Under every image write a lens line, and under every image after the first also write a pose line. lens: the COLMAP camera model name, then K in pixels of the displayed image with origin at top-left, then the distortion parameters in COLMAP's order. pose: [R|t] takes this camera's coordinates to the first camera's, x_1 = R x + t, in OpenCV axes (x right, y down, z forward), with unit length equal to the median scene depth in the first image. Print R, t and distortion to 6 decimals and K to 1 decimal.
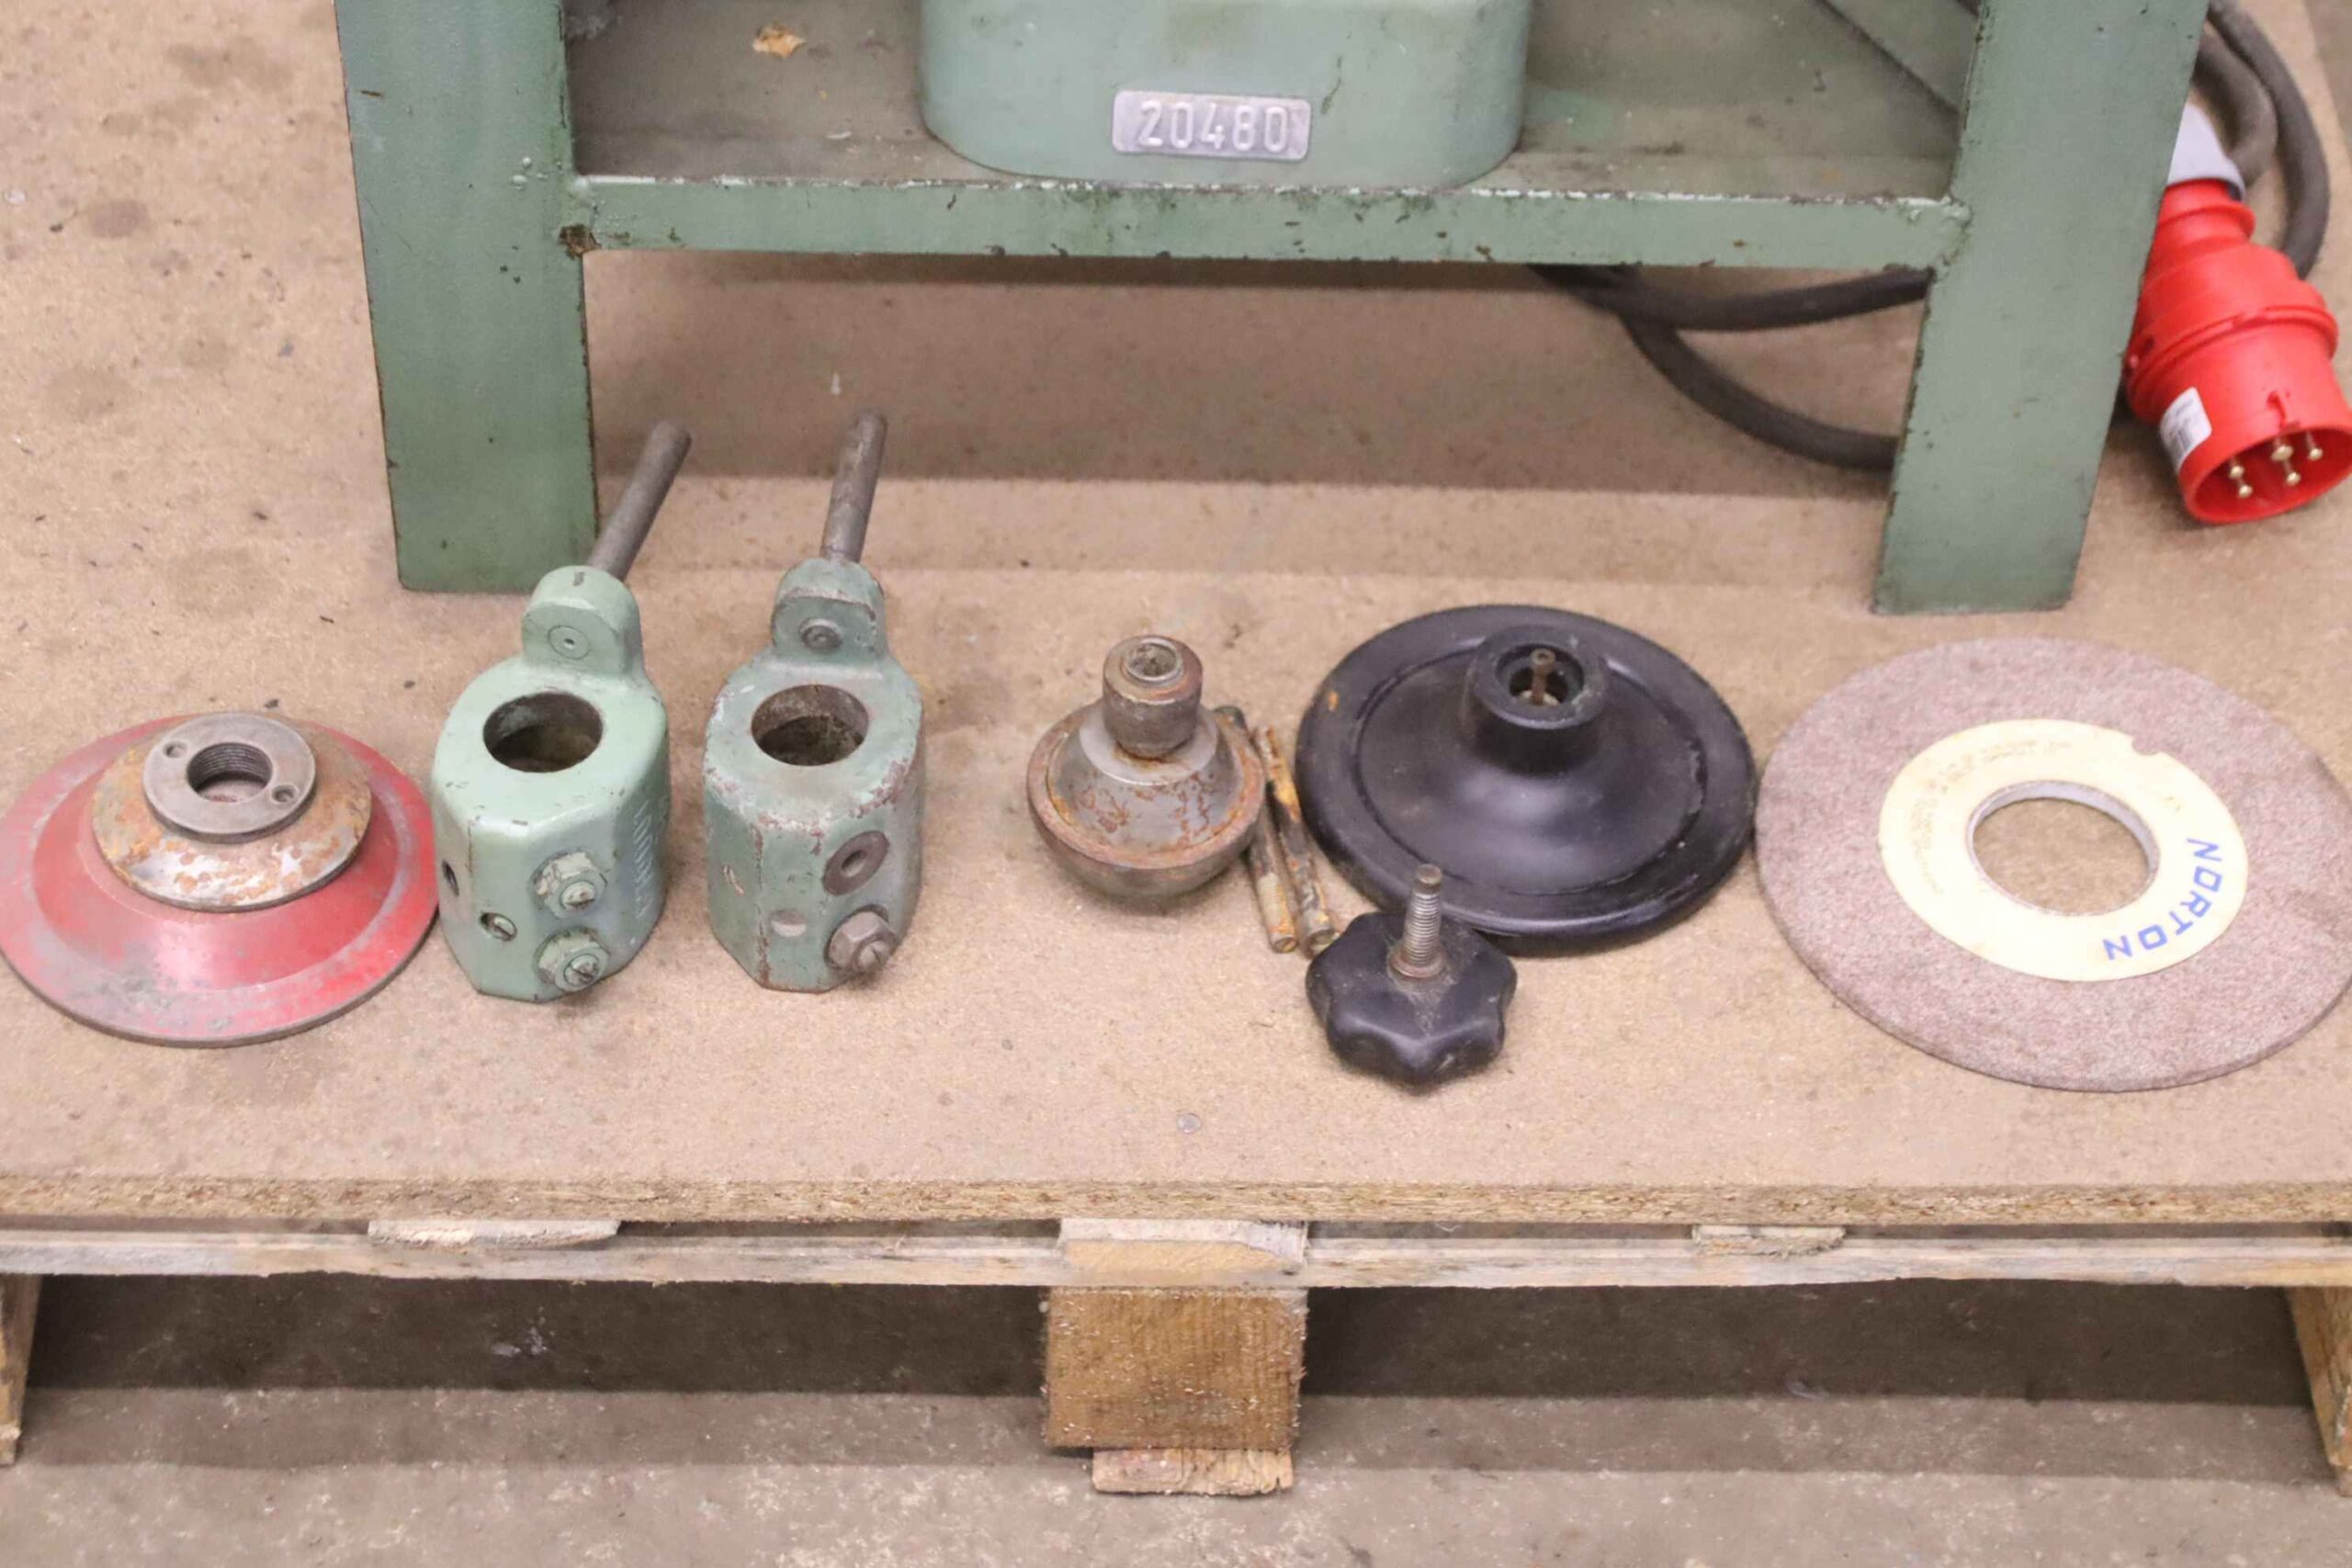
lens RADIAL K [[5046.6, 0, 1178.4], [0, 5046.6, 787.3], [0, 0, 1]] dist [0.278378, 0.000000]
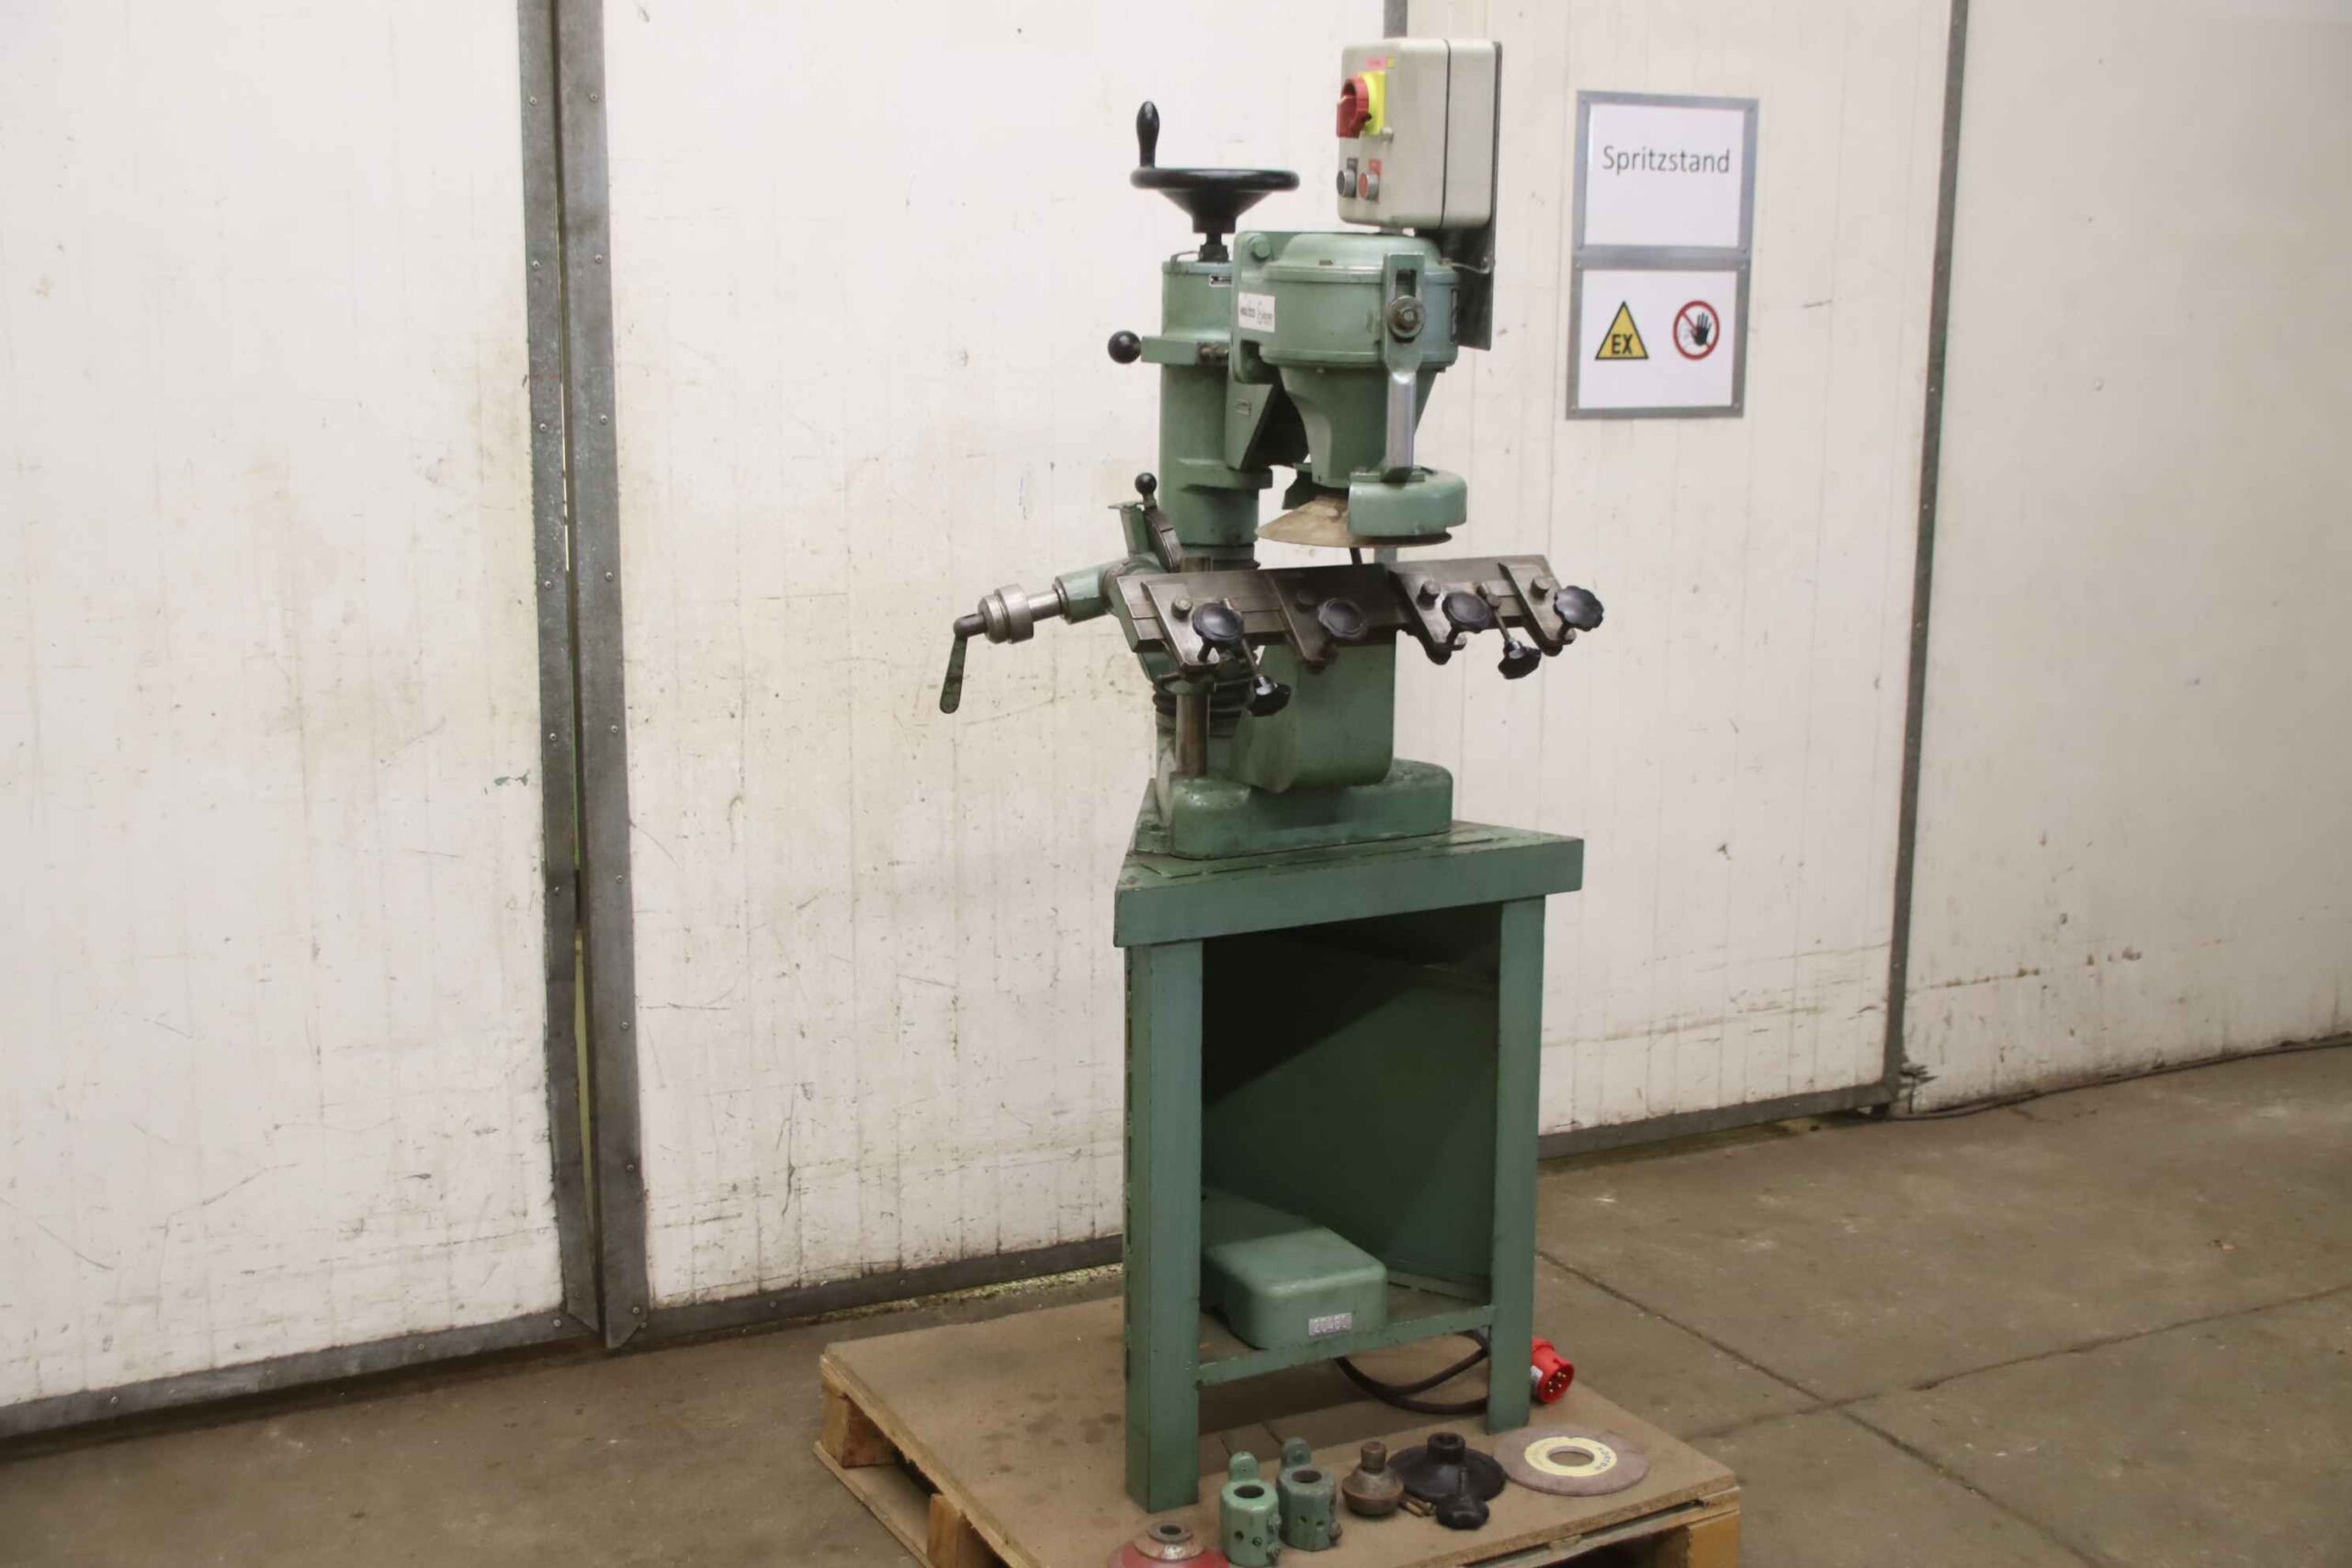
lens RADIAL K [[2704.5, 0, 1161.6], [0, 2704.5, 789.2], [0, 0, 1]] dist [-0.044482, 0.000000]
pose [[0.895952, -0.121639, 0.427170, -0.968931], [0.340943, 0.804748, -0.485940, 0.517736], [-0.284655, 0.581020, 0.762488, -0.827632]]
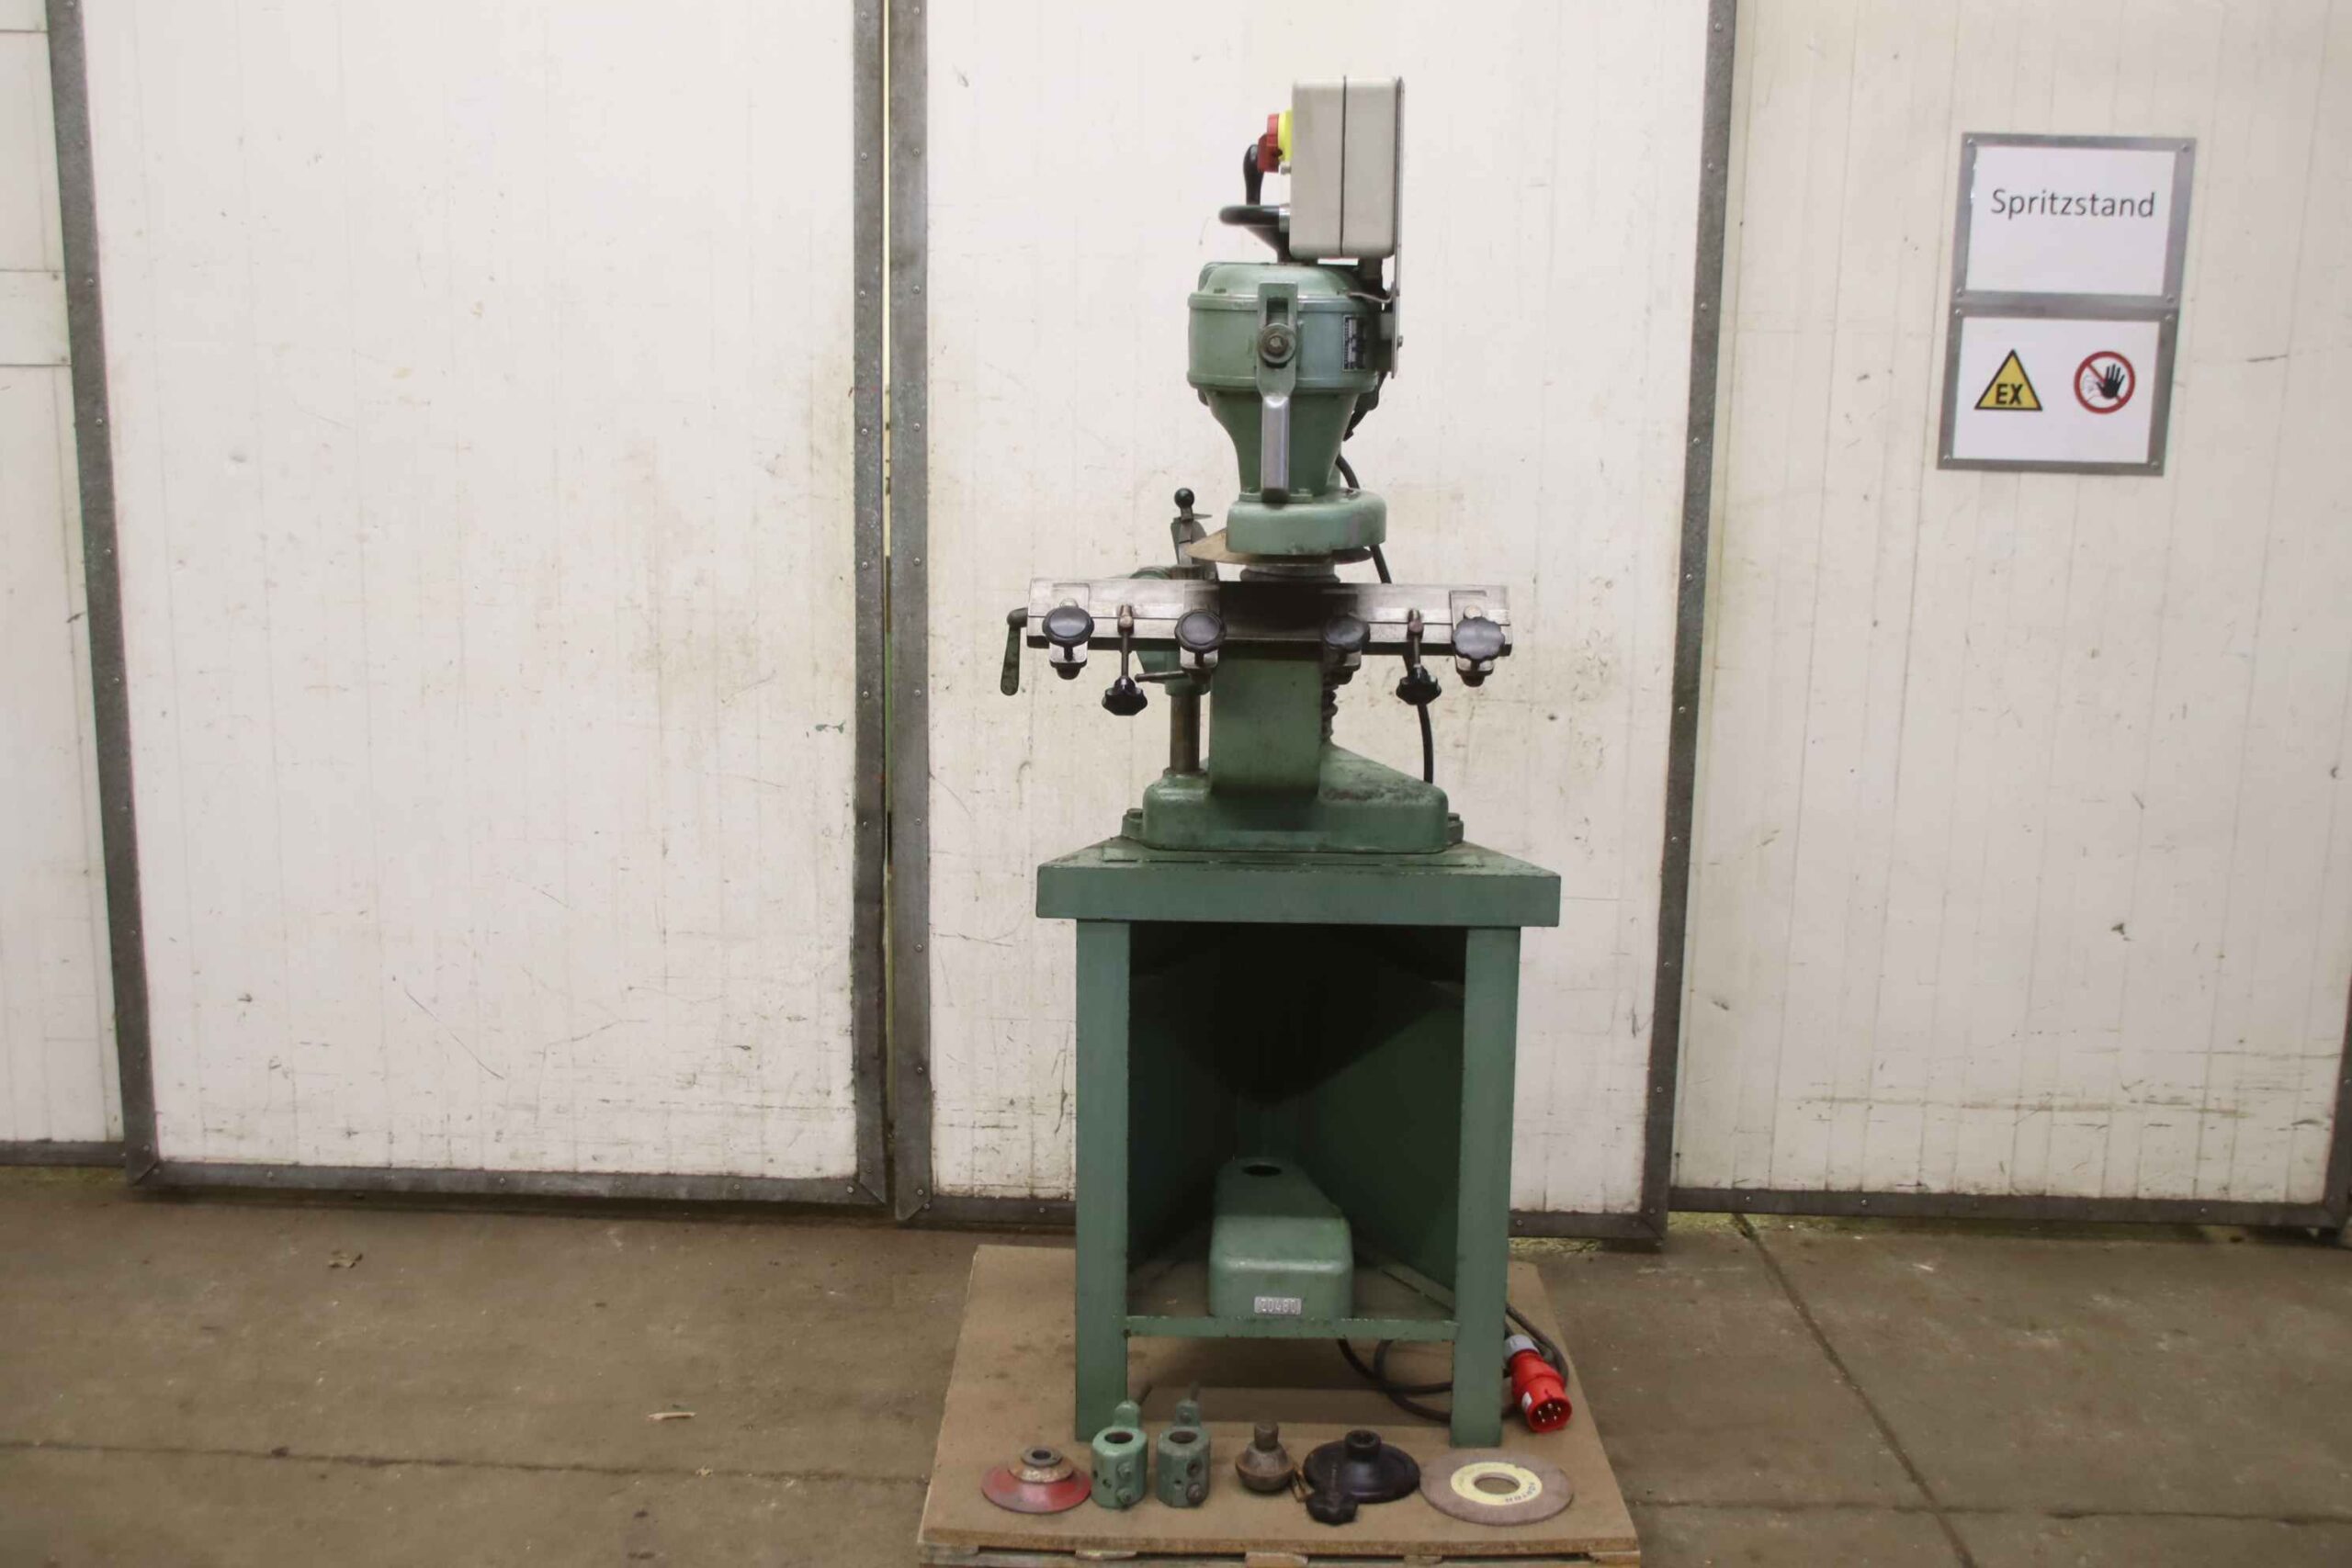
lens RADIAL K [[2409.7, 0, 1160.0], [0, 2409.7, 791.1], [0, 0, 1]] dist [-0.068103, 0.000000]
pose [[0.999137, -0.019823, -0.036502, -0.009823], [-0.004348, 0.824042, -0.566512, 0.644687], [0.041309, 0.566182, 0.823245, -0.881020]]
